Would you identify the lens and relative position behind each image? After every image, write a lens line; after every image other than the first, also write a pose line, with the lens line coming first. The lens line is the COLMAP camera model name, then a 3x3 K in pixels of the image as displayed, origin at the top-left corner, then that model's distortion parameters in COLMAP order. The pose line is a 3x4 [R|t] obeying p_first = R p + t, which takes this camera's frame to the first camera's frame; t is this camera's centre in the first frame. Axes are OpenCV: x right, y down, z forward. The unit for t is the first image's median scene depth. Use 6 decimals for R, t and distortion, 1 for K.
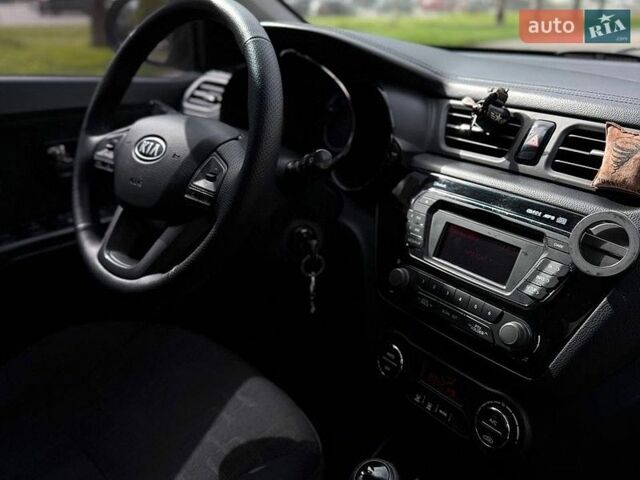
lens RADIAL K [[614.7, 0, 320.0], [0, 614.7, 240.0], [0, 0, 1]] dist [0.220626, -0.544107]
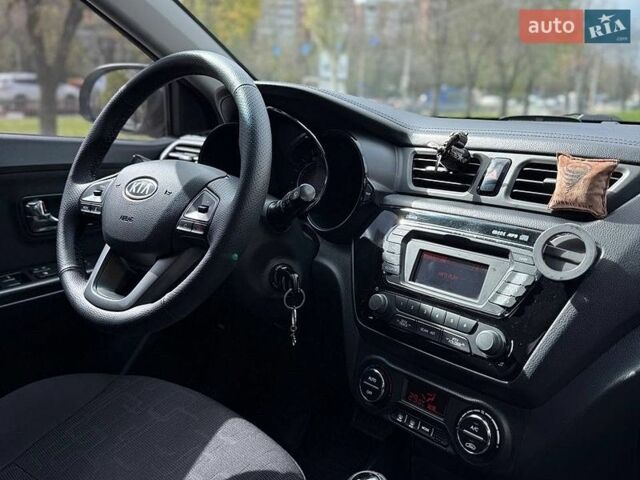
lens RADIAL K [[614.7, 0, 320.0], [0, 614.7, 240.0], [0, 0, 1]] dist [0.220626, -0.544107]
pose [[0.996098, -0.008357, 0.087856, -0.067920], [0.021239, 0.988948, -0.146733, 0.111483], [-0.085659, 0.148026, 0.985267, -0.065082]]
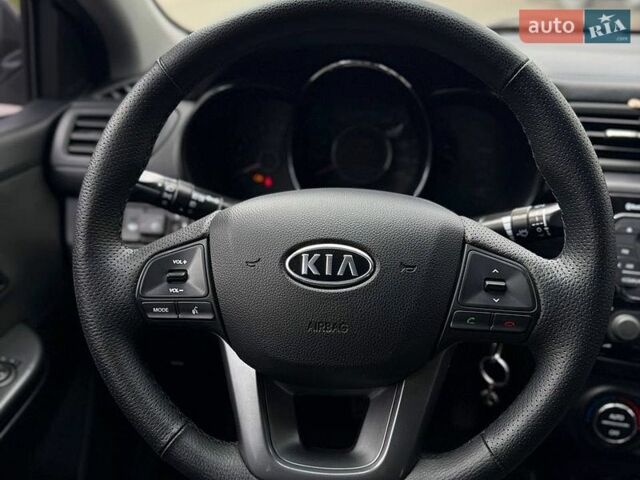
lens RADIAL K [[614.7, 0, 320.0], [0, 614.7, 240.0], [0, 0, 1]] dist [0.220626, -0.544107]
pose [[0.774754, -0.270051, 0.571689, -0.651018], [0.236109, 0.962357, 0.134617, -0.267194], [-0.586523, 0.030686, 0.809351, 0.578531]]
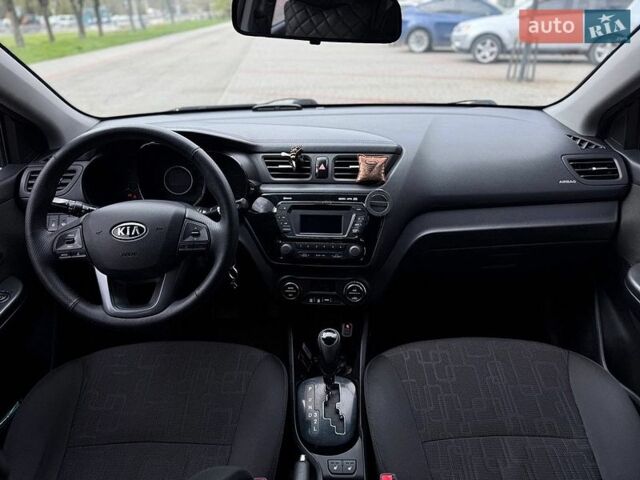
lens RADIAL K [[455.0, 0, 320.0], [0, 455.0, 240.0], [0, 0, 1]] dist [0.088732, -0.125828]
pose [[0.673390, -0.349548, 0.651431, -0.749204], [0.295330, 0.934988, 0.196414, -0.224056], [-0.677736, 0.060124, 0.732844, -0.134363]]
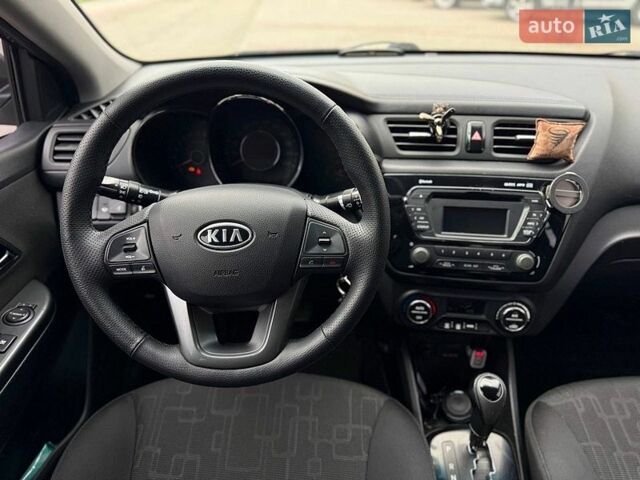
lens RADIAL K [[455.0, 0, 320.0], [0, 455.0, 240.0], [0, 0, 1]] dist [0.088732, -0.125828]
pose [[0.690841, -0.380330, 0.614888, -0.652411], [0.272779, 0.924718, 0.265497, -0.307806], [-0.669574, -0.015688, 0.742579, 0.412075]]
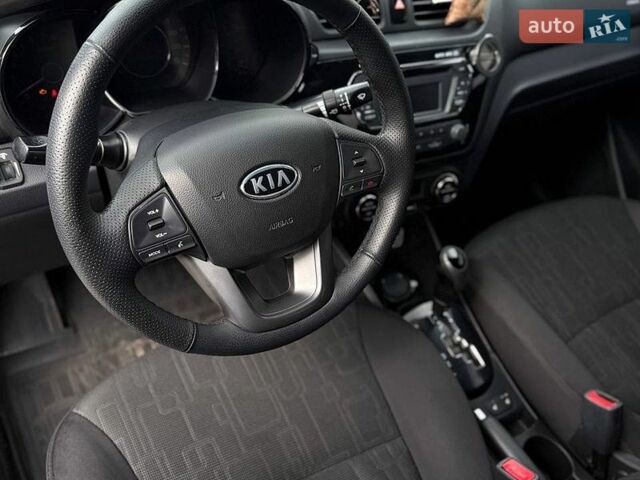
lens RADIAL K [[614.7, 0, 320.0], [0, 614.7, 240.0], [0, 0, 1]] dist [0.220626, -0.544107]
pose [[0.185603, -0.644329, 0.741883, -0.979108], [0.242663, 0.761673, 0.600807, -0.598608], [-0.952190, 0.068516, 0.297724, 0.758961]]
